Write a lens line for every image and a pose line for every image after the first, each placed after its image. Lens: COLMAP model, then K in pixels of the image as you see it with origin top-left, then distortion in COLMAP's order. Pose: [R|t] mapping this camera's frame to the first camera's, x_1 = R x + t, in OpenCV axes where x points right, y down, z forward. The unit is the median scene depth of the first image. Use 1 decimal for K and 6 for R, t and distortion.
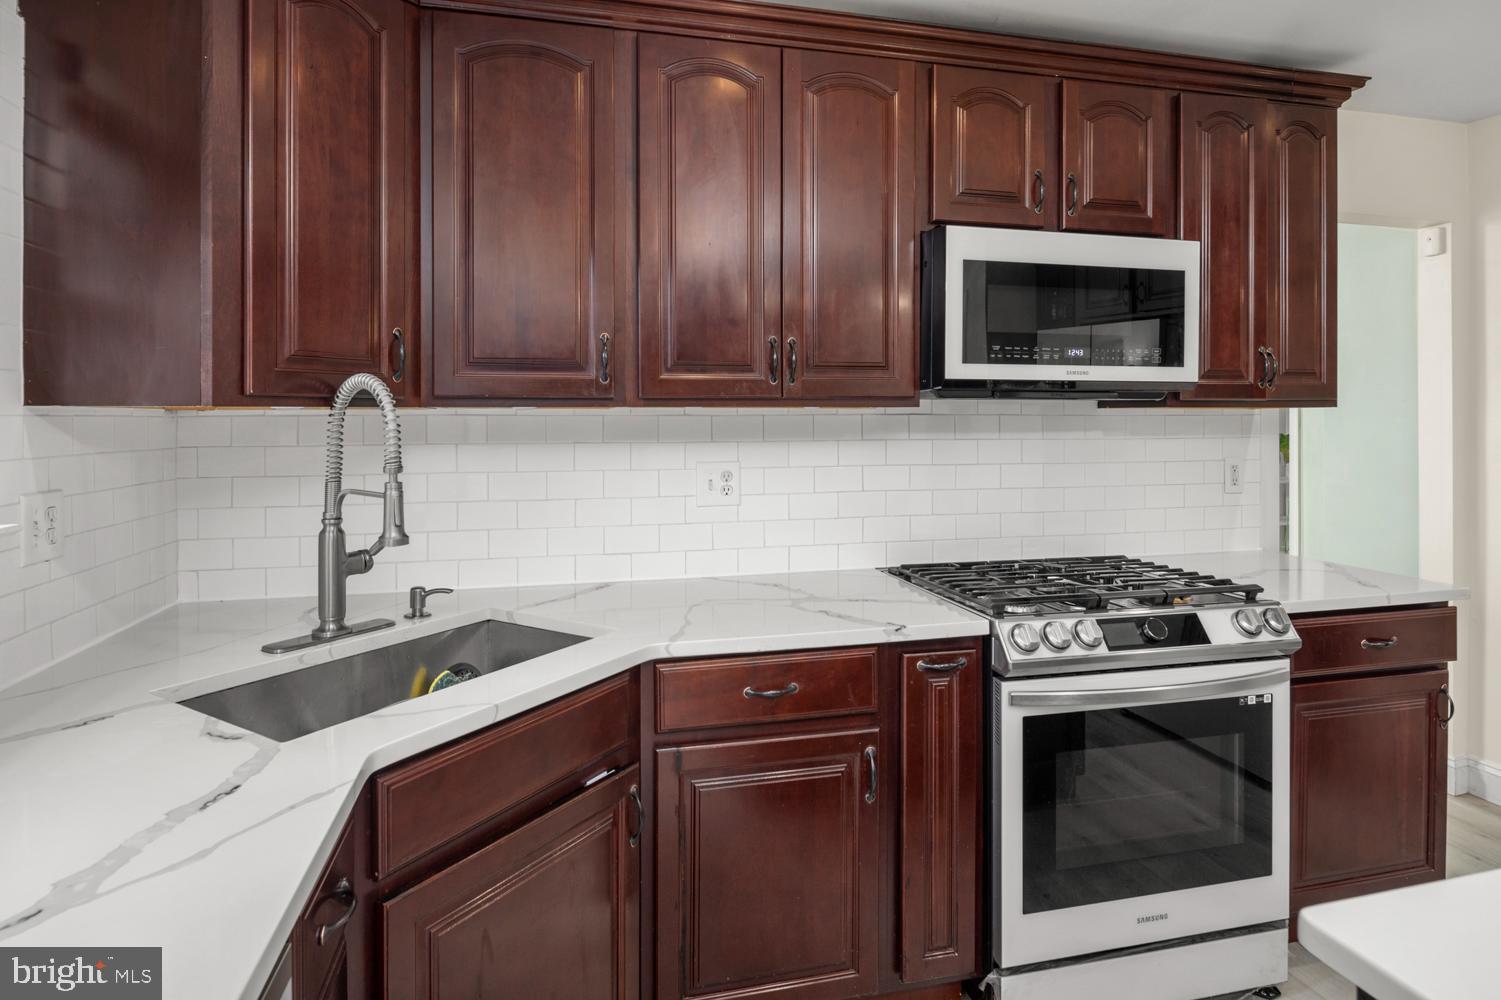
lens RADIAL K [[811.2, 0, 735.0], [0, 811.2, 422.3], [0, 0, 1]] dist [-0.004074, -0.000693]
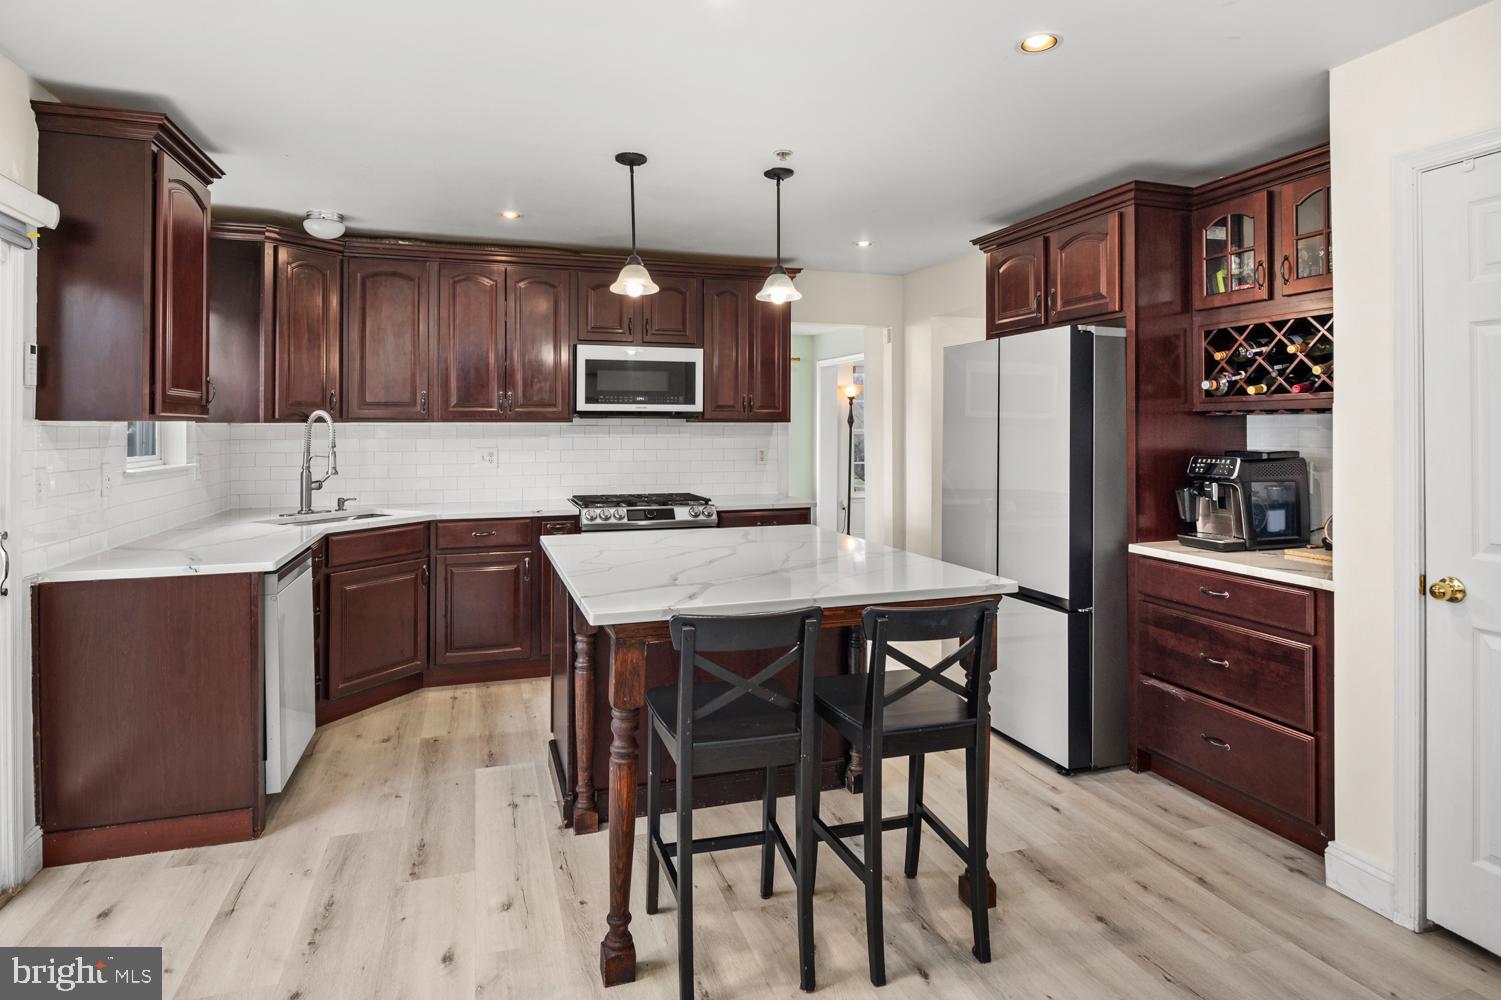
lens RADIAL K [[811.2, 0, 739.3], [0, 811.2, 422.8], [0, 0, 1]] dist [-0.004074, -0.000693]
pose [[0.996278, 0.002812, 0.086157, 0.533866], [-0.002171, 0.999969, -0.007530, -0.002233], [-0.086175, 0.007315, 0.996253, -1.383991]]
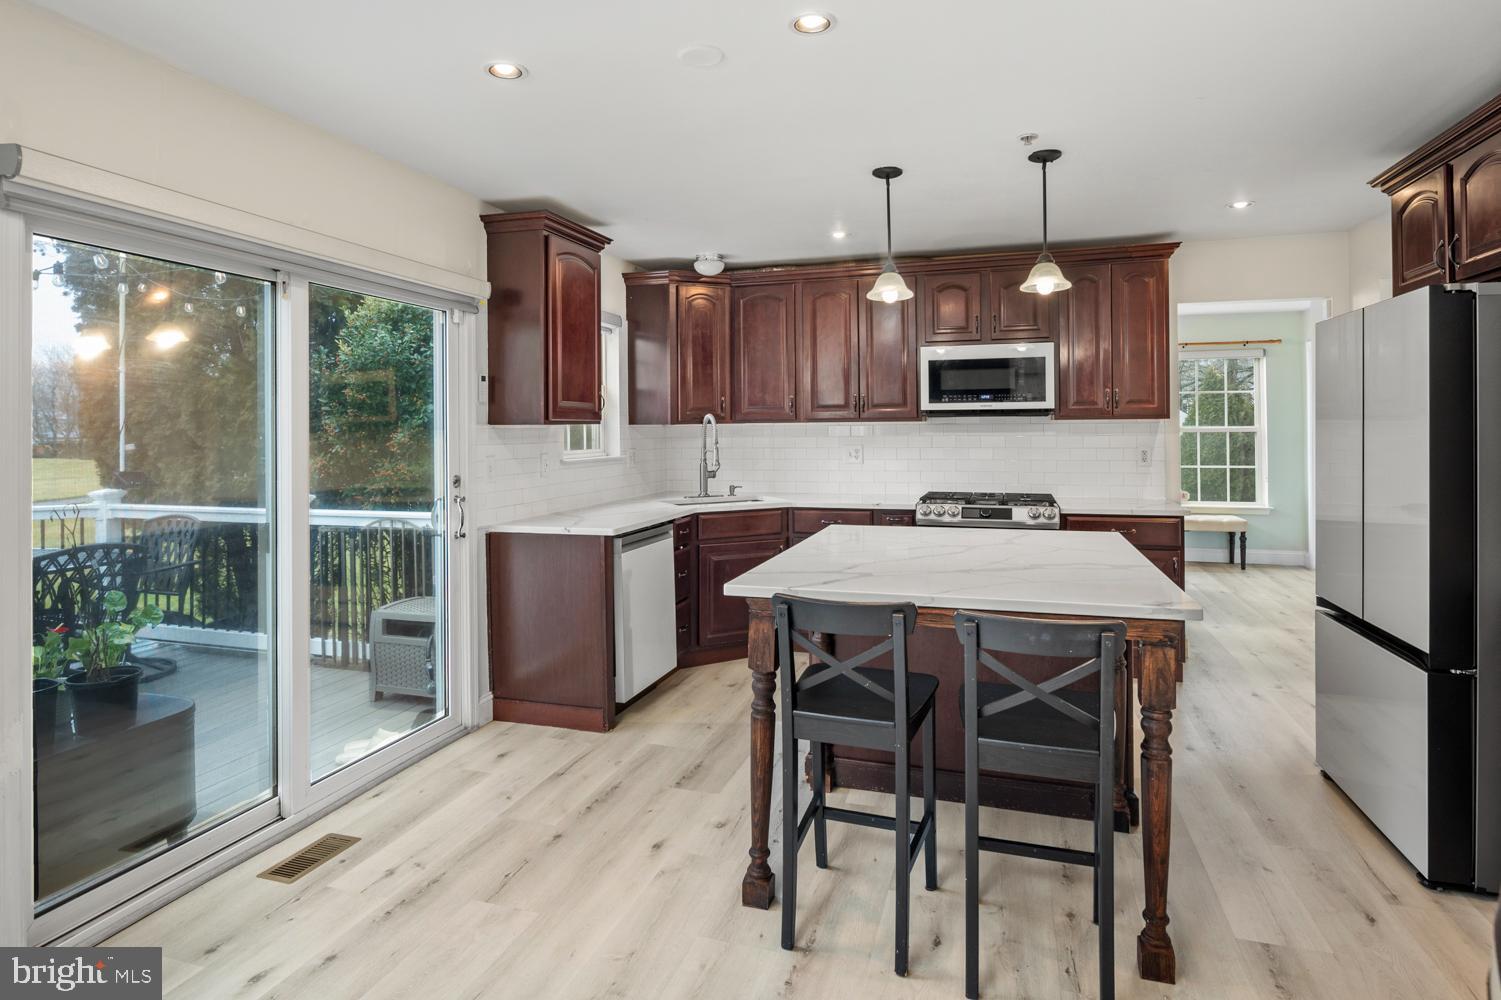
lens RADIAL K [[811.2, 0, 760.7], [0, 811.2, 424.3], [0, 0, 1]] dist [-0.004074, -0.000693]
pose [[0.863301, -0.006353, -0.504650, 1.091395], [0.004737, 0.999979, -0.004486, -0.002783], [0.504668, 0.001482, 0.863312, -1.366961]]
